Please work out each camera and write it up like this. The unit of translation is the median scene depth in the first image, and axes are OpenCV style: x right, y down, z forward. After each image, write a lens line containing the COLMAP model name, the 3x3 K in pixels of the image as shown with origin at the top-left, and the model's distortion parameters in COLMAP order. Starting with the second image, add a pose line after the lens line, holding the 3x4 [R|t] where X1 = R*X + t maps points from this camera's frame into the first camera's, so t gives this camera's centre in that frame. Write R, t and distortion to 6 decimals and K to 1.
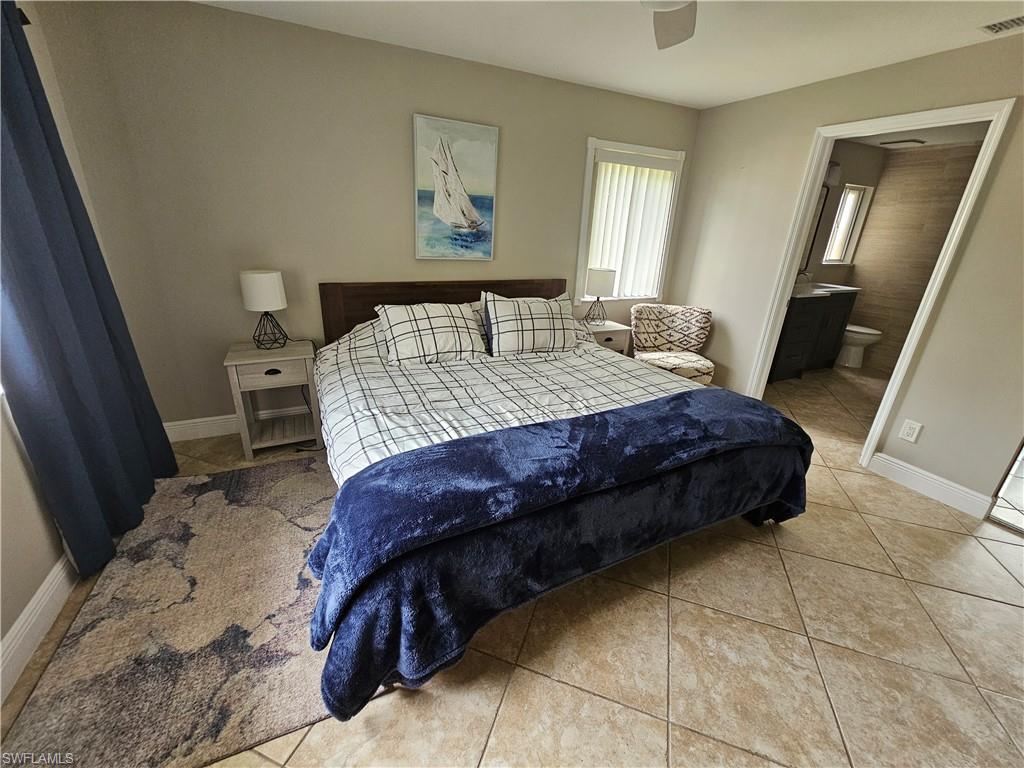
lens RADIAL K [[418.8, 0, 508.4], [0, 418.8, 381.1], [0, 0, 1]] dist [0.001736, -0.000228]
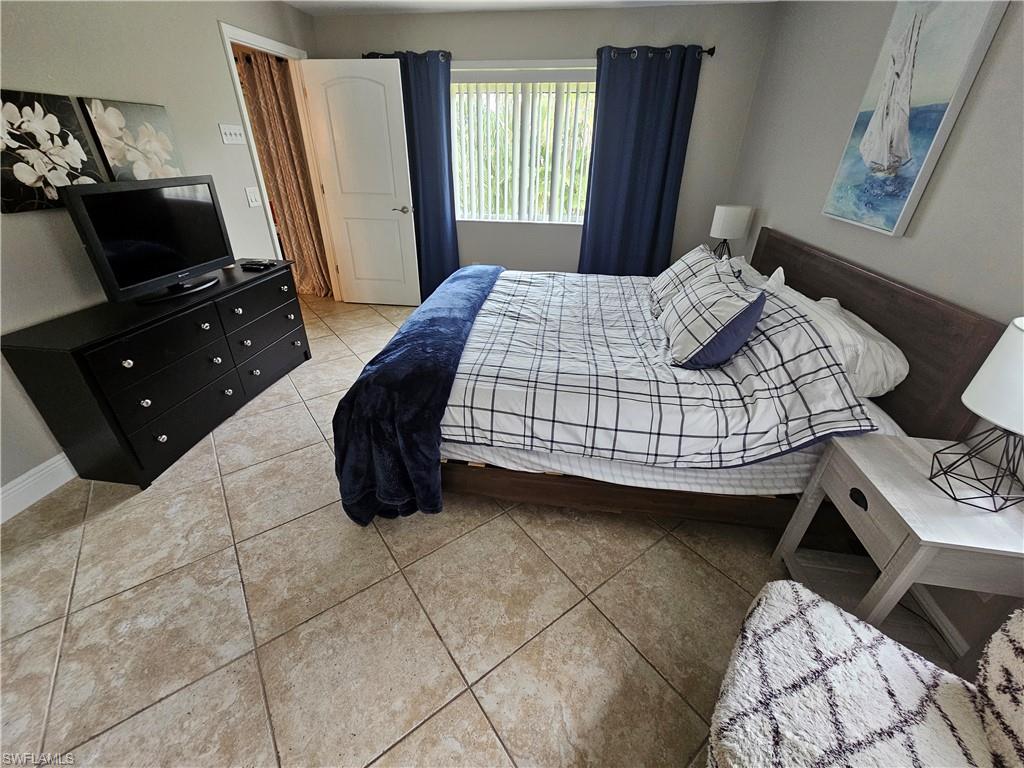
lens RADIAL K [[418.8, 0, 507.7], [0, 418.8, 381.8], [0, 0, 1]] dist [0.001736, -0.000228]
pose [[-0.556804, 0.355969, -0.750504, 0.734693], [-0.331319, 0.733358, 0.593645, -0.326758], [0.761707, 0.579200, -0.290397, 0.949389]]
